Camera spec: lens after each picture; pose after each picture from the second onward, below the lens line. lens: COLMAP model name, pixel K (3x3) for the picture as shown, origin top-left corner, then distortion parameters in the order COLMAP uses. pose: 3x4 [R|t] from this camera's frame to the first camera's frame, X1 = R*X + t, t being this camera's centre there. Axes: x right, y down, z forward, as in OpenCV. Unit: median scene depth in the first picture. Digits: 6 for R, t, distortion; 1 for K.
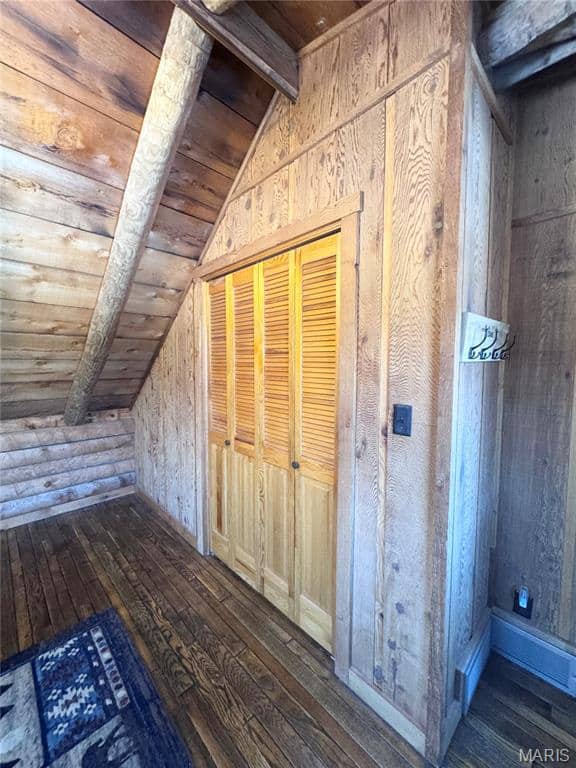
lens RADIAL K [[305.6, 0, 288.0], [0, 305.6, 382.9], [0, 0, 1]] dist [-0.002693, 0.000043]
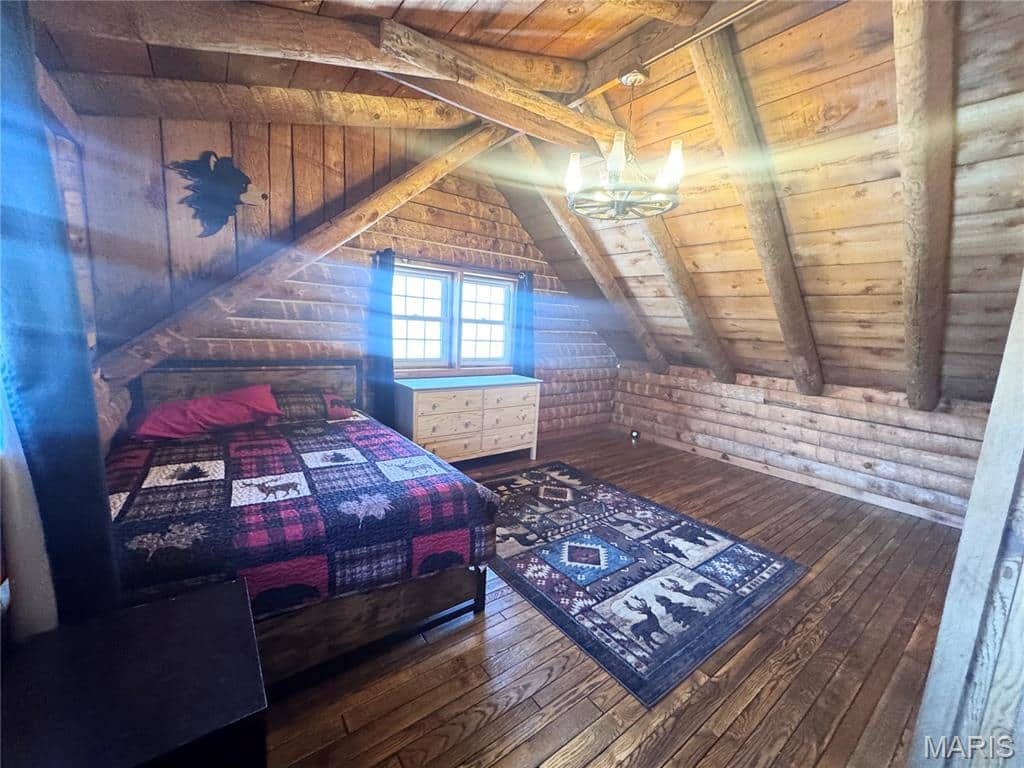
lens RADIAL K [[407.5, 0, 511.1], [0, 407.5, 383.9], [0, 0, 1]] dist [-0.002693, 0.000043]
pose [[-0.125387, 0.140711, -0.982079, 0.852709], [-0.115884, 0.981038, 0.155358, 0.058938], [0.985317, 0.133287, -0.106703, 0.115102]]
